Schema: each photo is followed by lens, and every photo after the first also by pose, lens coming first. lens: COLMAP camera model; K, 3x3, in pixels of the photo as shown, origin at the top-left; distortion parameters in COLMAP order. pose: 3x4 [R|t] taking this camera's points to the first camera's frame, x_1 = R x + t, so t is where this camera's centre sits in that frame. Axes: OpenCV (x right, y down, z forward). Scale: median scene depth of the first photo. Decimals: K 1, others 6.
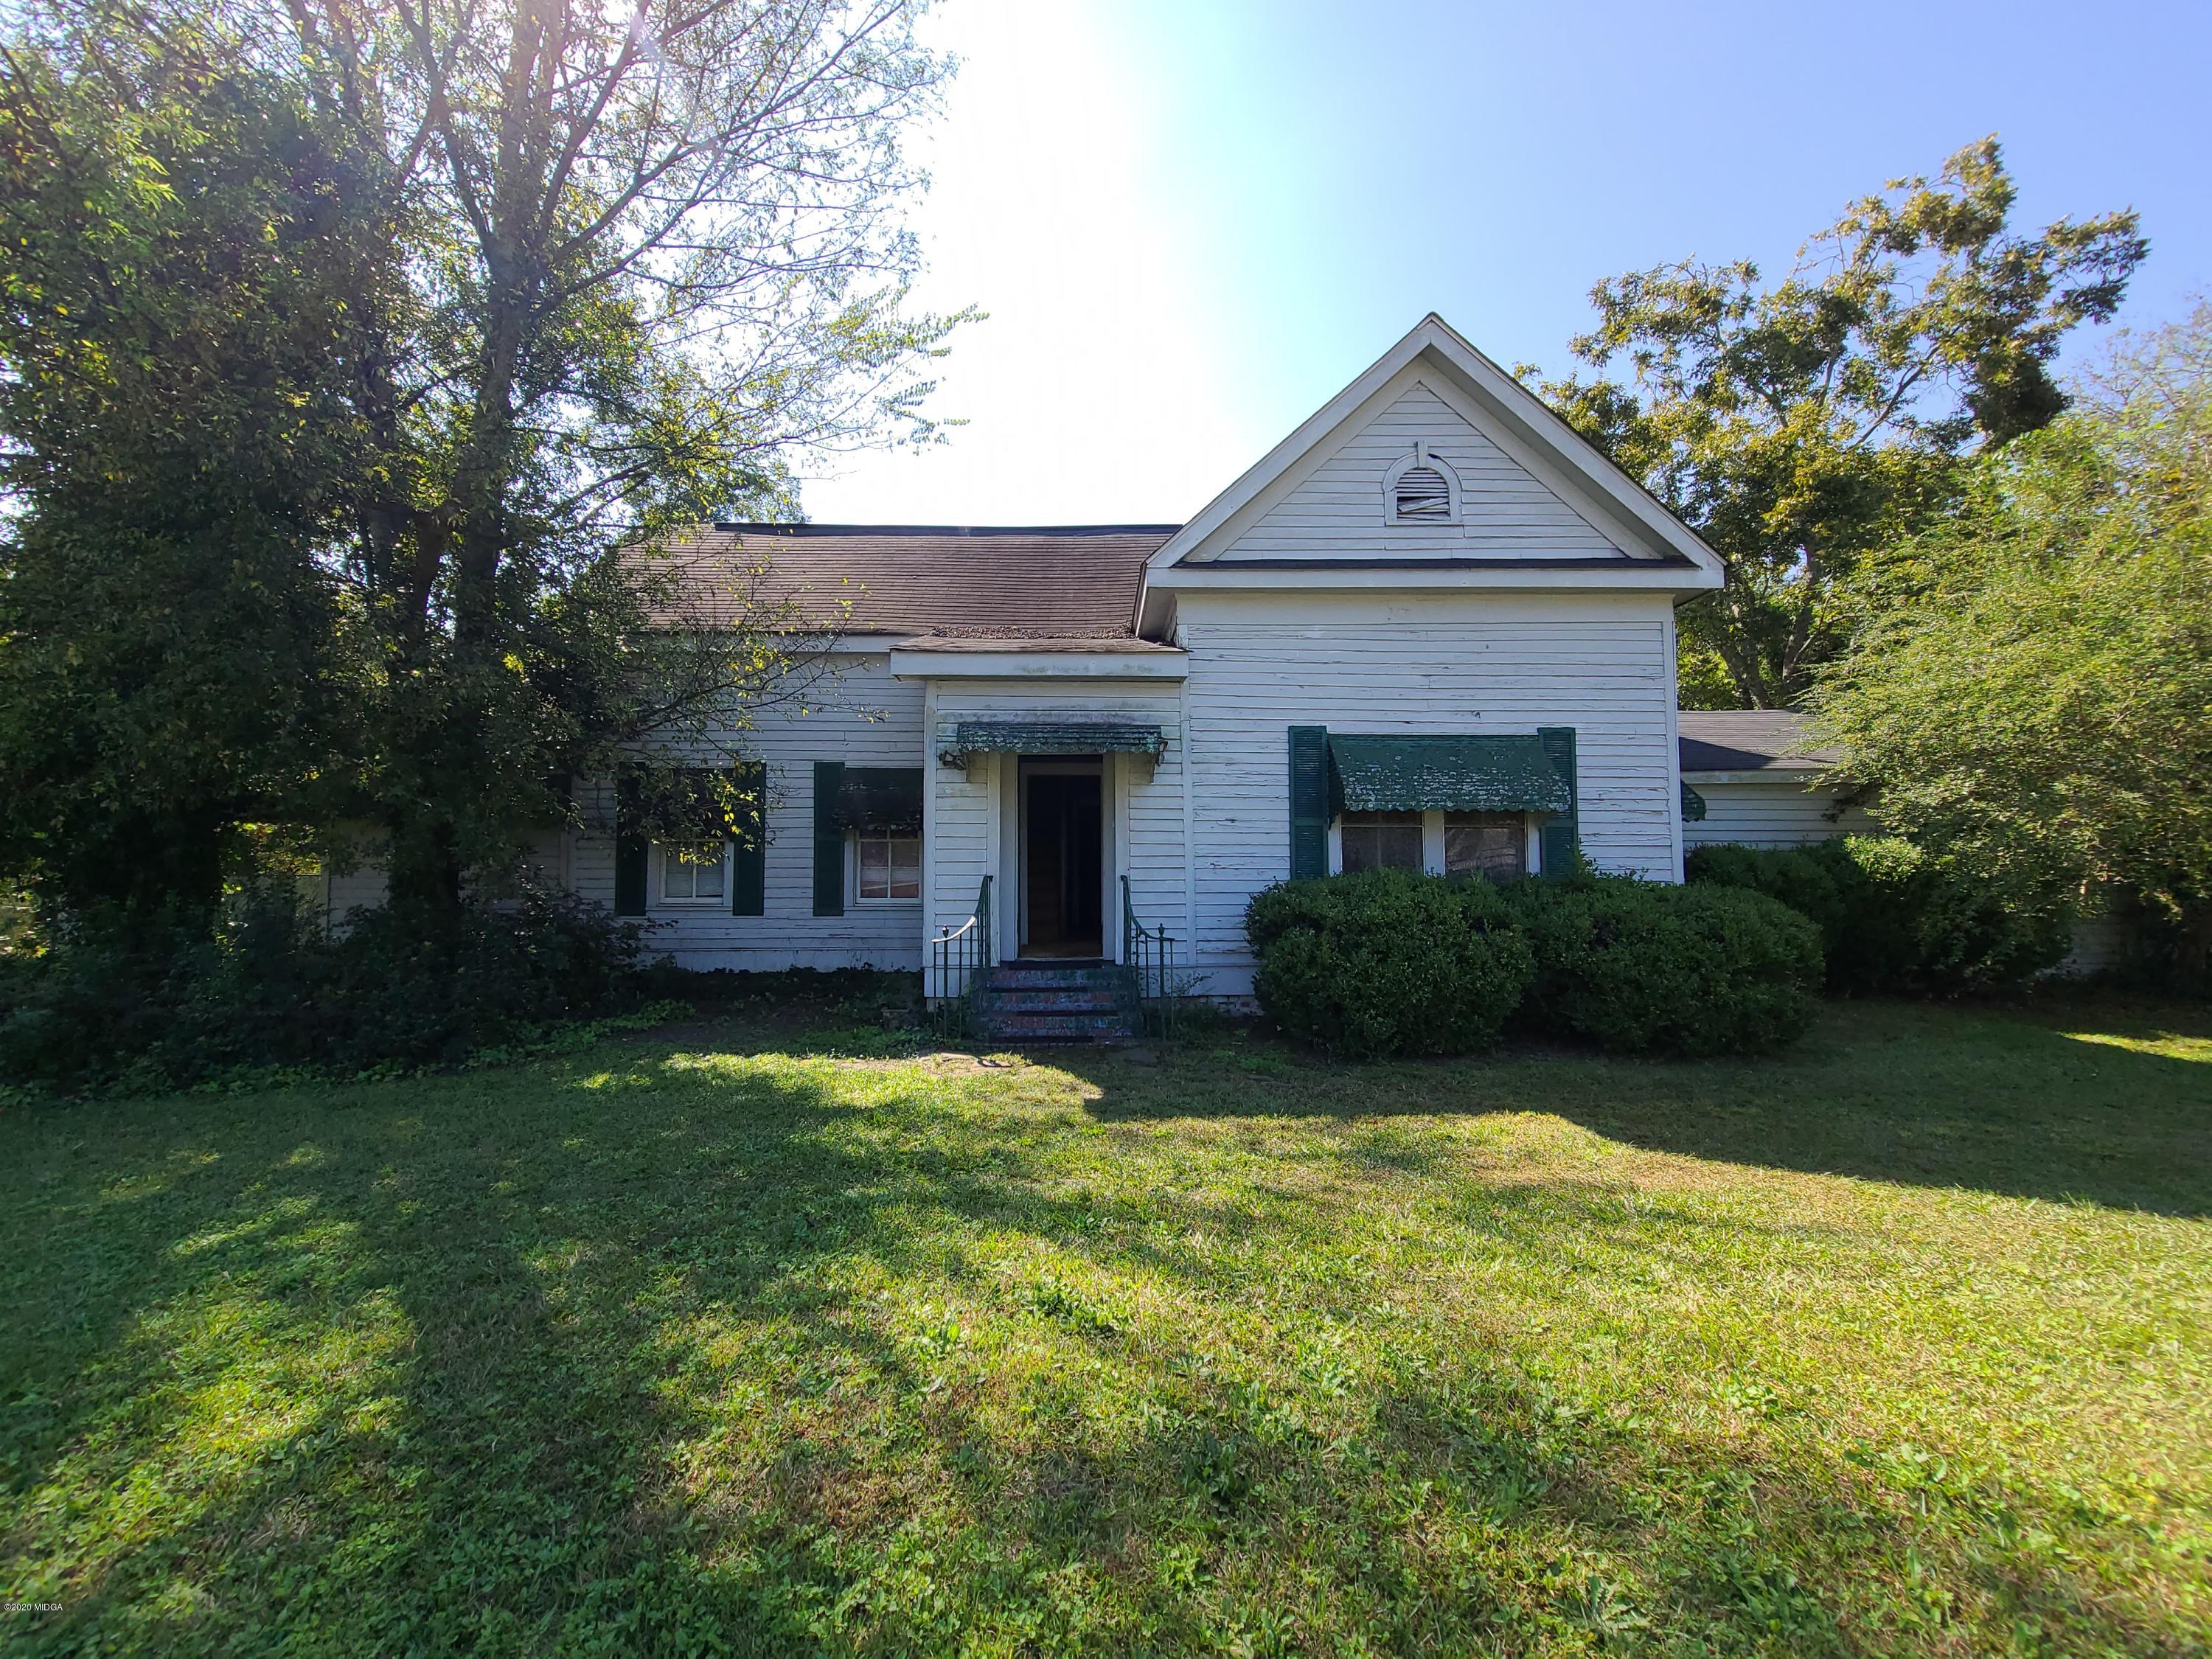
lens RADIAL K [[979.0, 0, 1123.3], [0, 979.0, 828.2], [0, 0, 1]] dist [-0.000092, -0.005097]
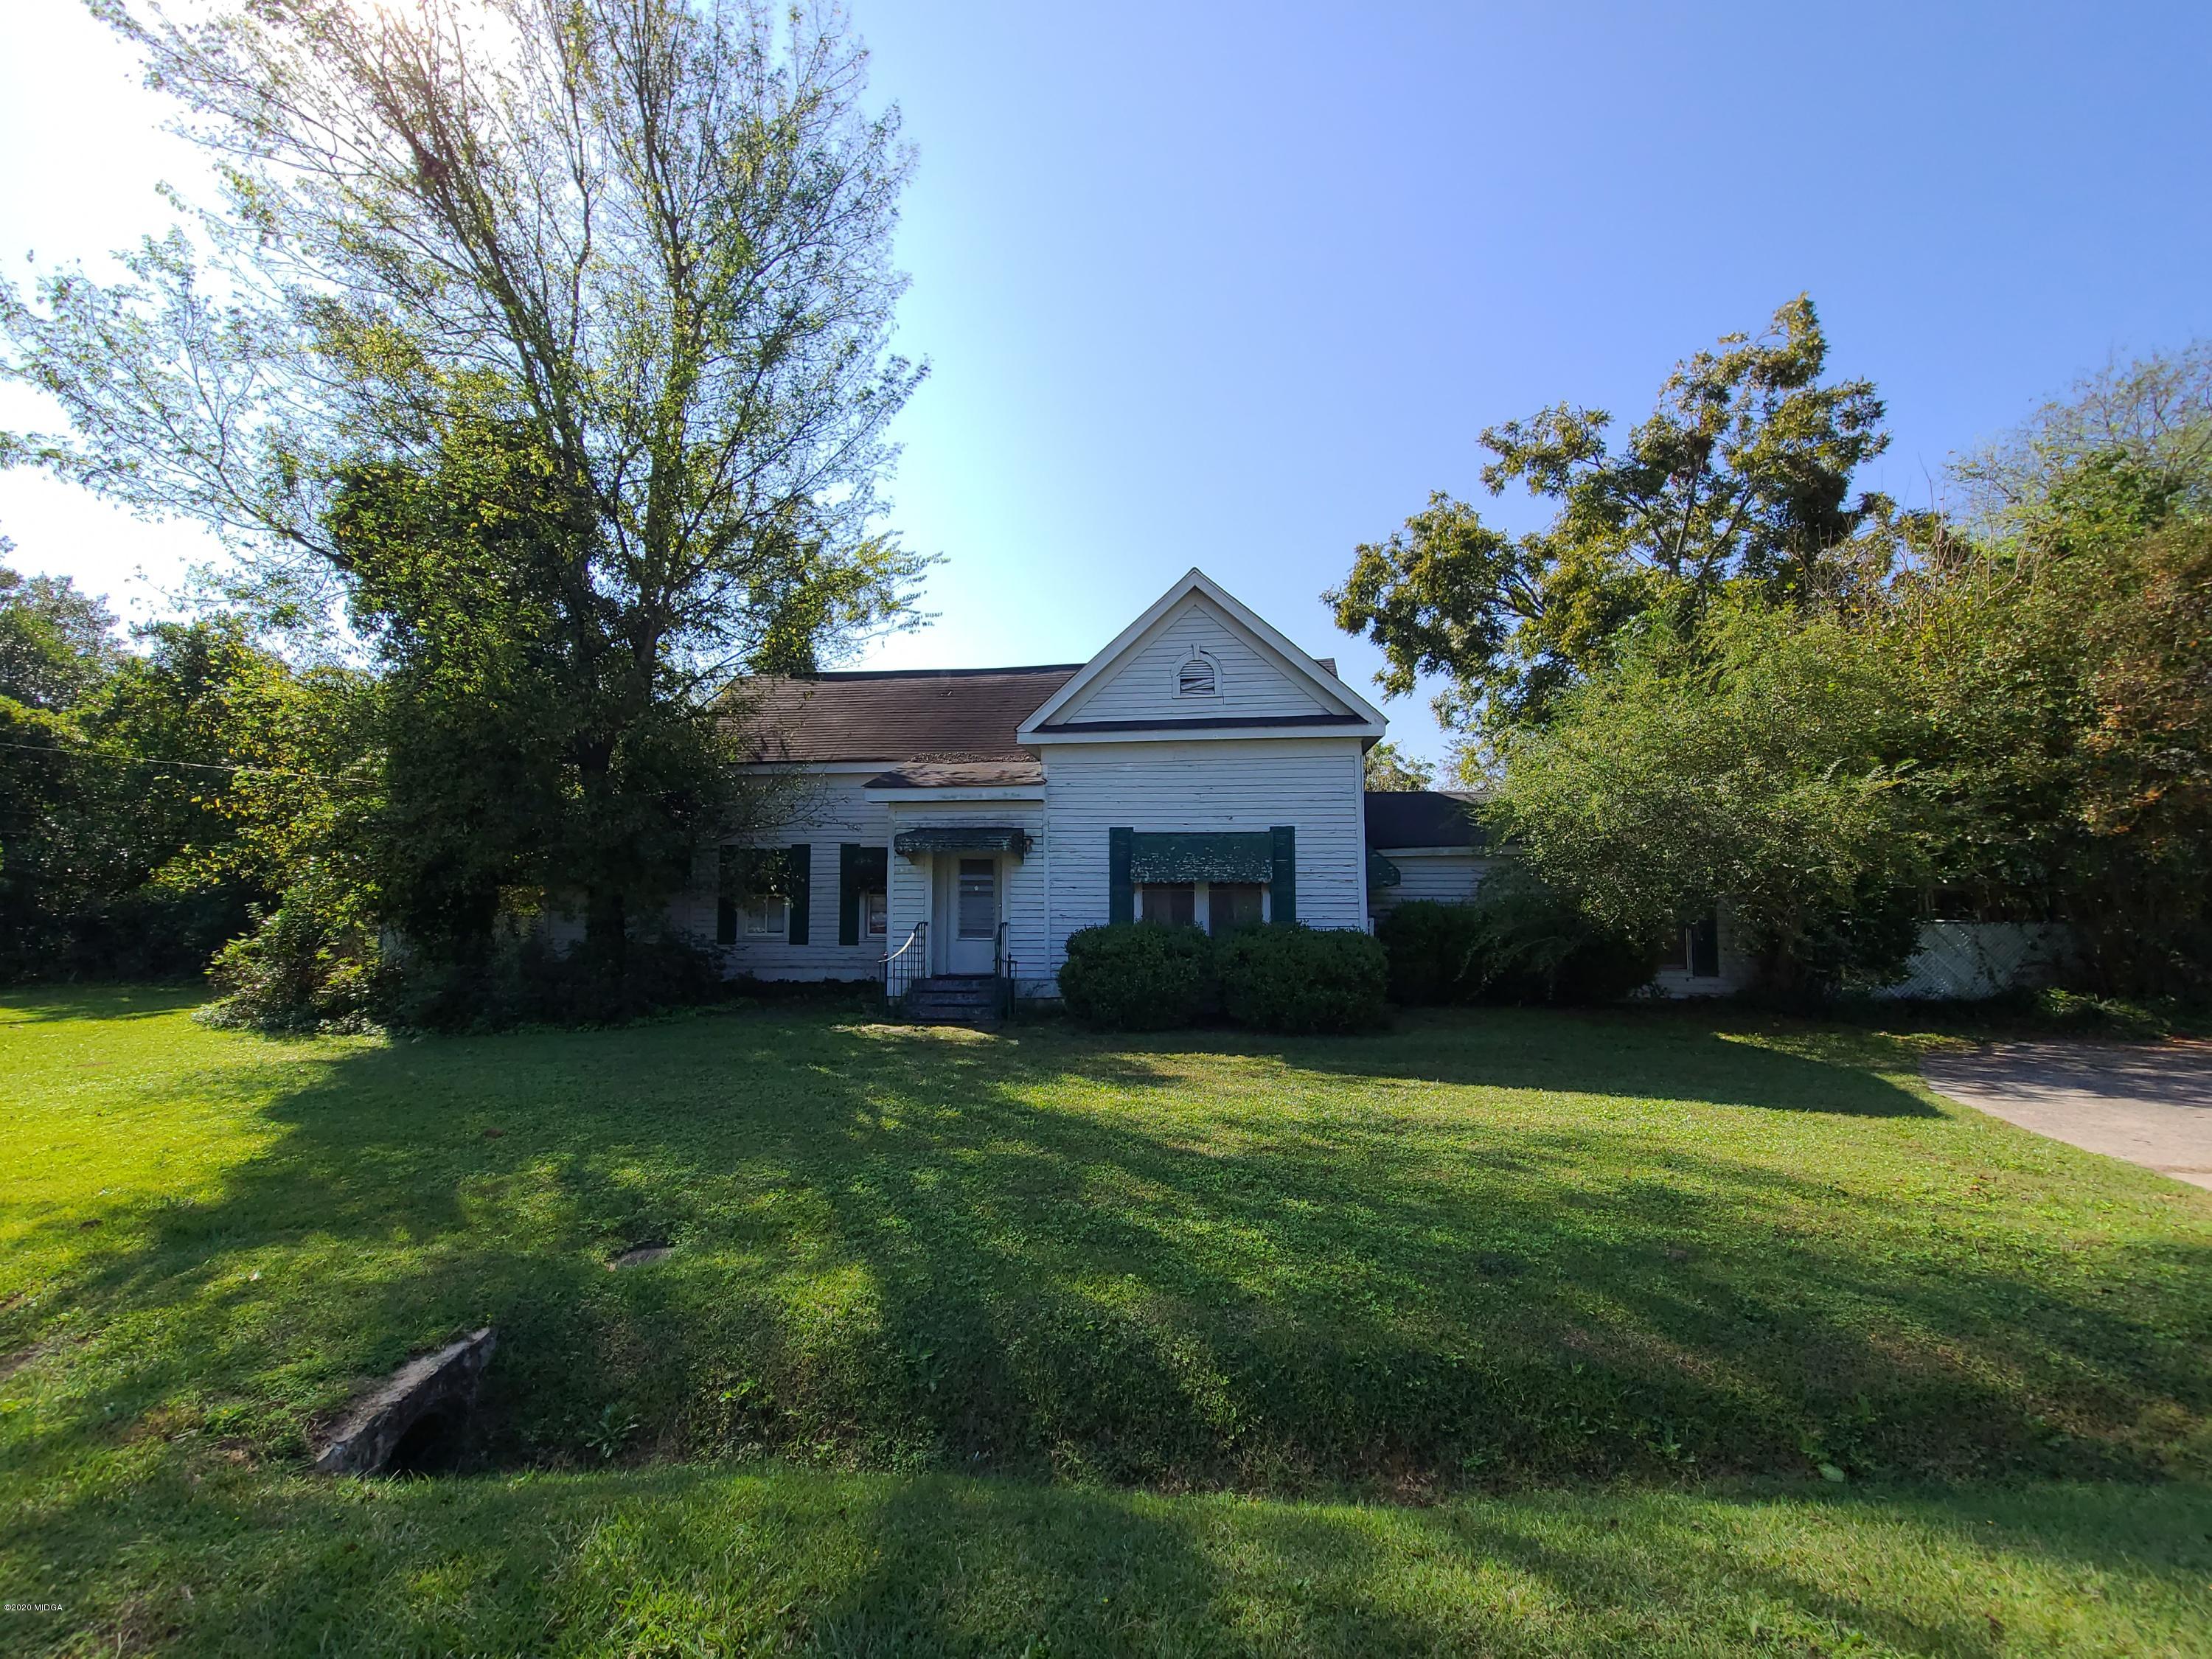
lens RADIAL K [[965.1, 0, 1106.8], [0, 965.1, 836.5], [0, 0, 1]] dist [0.000130, 0.000405]
pose [[0.990599, -0.010996, -0.136358, 0.371164], [0.008604, 0.999799, -0.018122, -0.060954], [0.136530, 0.016779, 0.990494, -0.538056]]
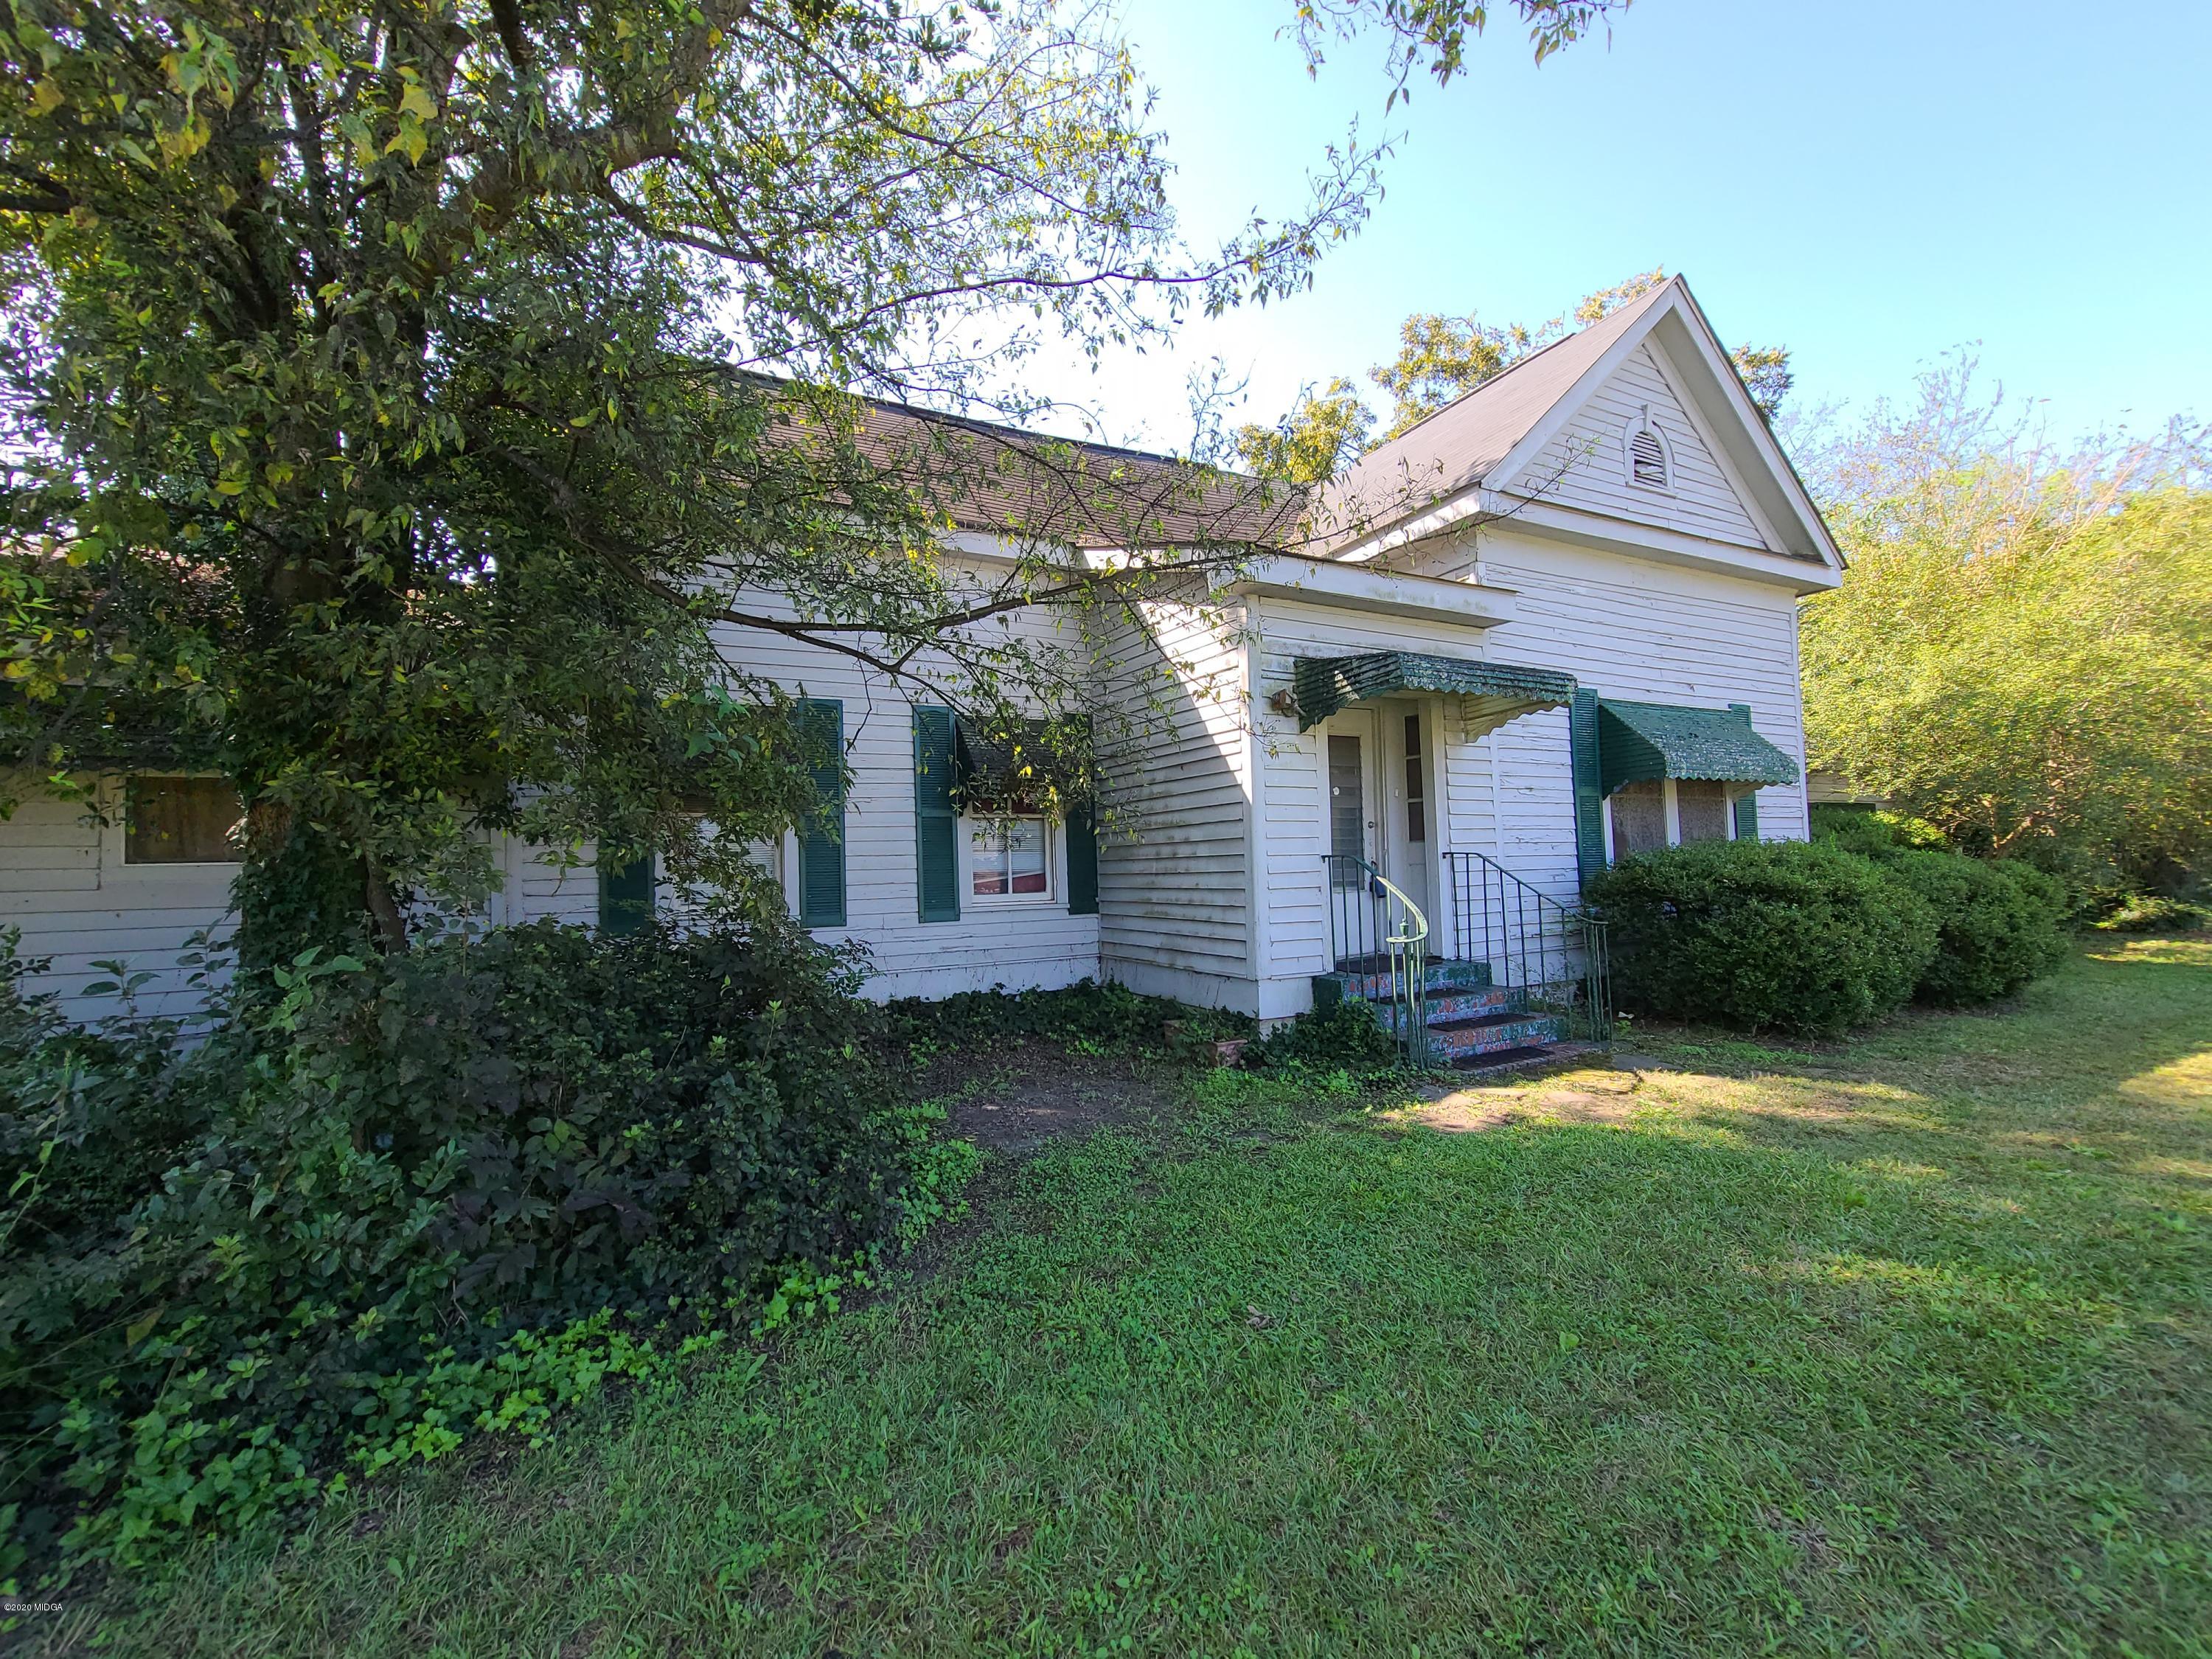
lens RADIAL K [[965.1, 0, 1106.8], [0, 965.1, 836.5], [0, 0, 1]] dist [0.000130, 0.000405]
pose [[0.890614, -0.005125, 0.454731, -0.620214], [0.003697, 0.999985, 0.004029, 0.030255], [-0.454745, -0.001907, 0.890620, 0.385615]]
